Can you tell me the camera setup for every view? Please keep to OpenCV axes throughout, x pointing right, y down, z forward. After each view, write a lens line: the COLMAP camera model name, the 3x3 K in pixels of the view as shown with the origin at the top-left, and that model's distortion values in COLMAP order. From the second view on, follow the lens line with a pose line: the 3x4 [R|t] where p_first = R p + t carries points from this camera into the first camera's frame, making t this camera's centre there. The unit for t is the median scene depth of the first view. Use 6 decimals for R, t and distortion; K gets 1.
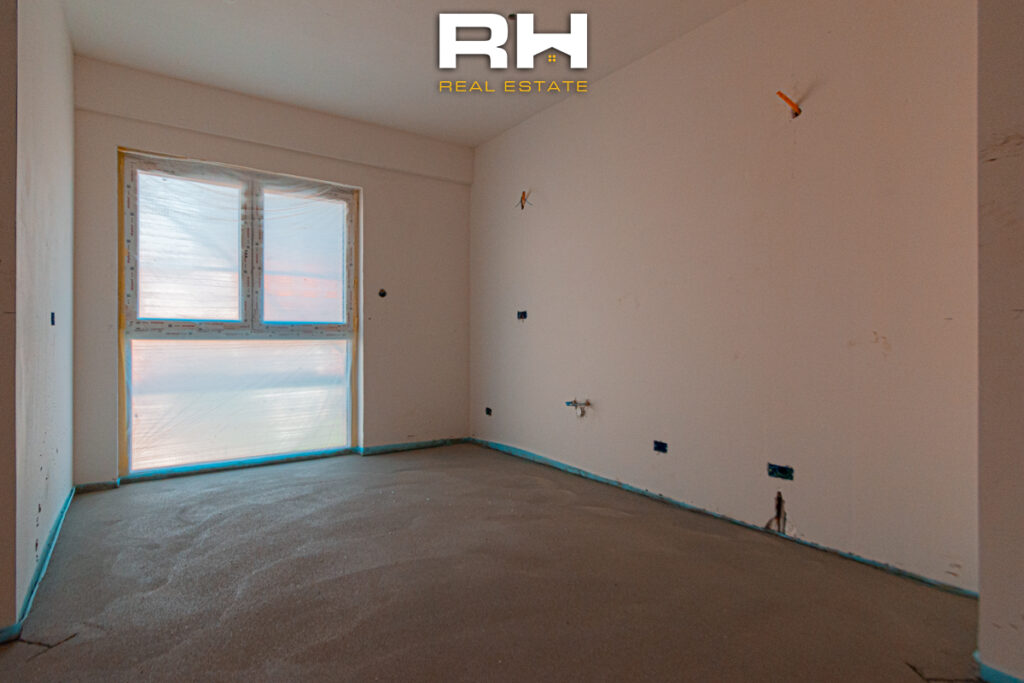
lens RADIAL K [[456.3, 0, 519.3], [0, 456.3, 341.1], [0, 0, 1]] dist [-0.003112, -0.000482]
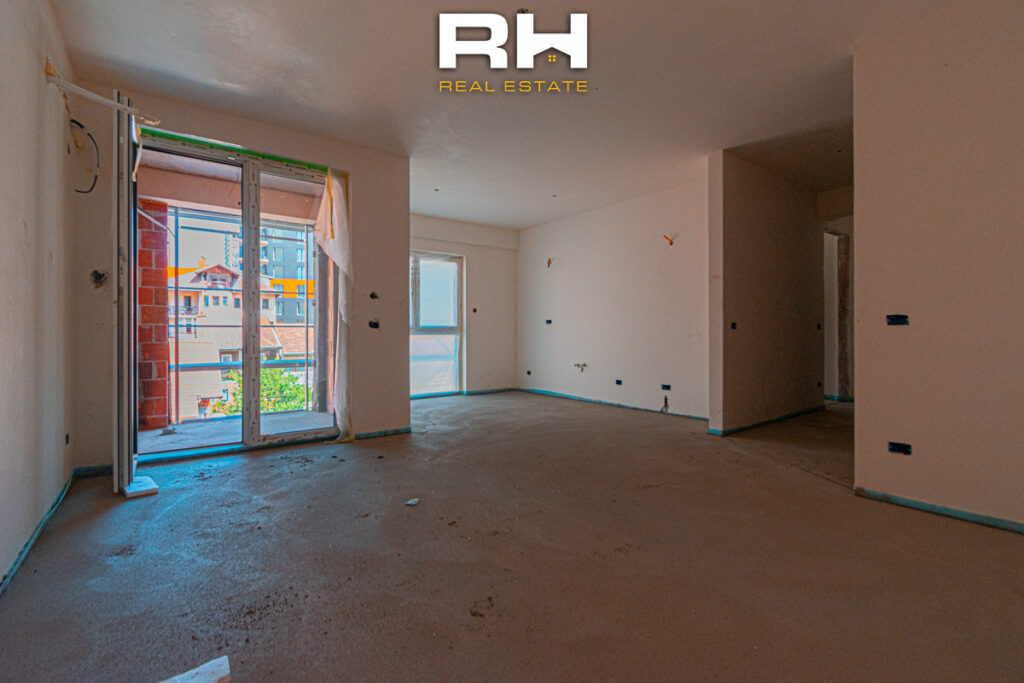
lens RADIAL K [[464.0, 0, 501.5], [0, 464.0, 336.5], [0, 0, 1]] dist [0.005239, 0.000491]
pose [[0.999229, -0.005264, 0.038910, -0.276632], [0.005135, 0.999981, 0.003402, -0.002216], [-0.038927, -0.003200, 0.999237, -0.983950]]
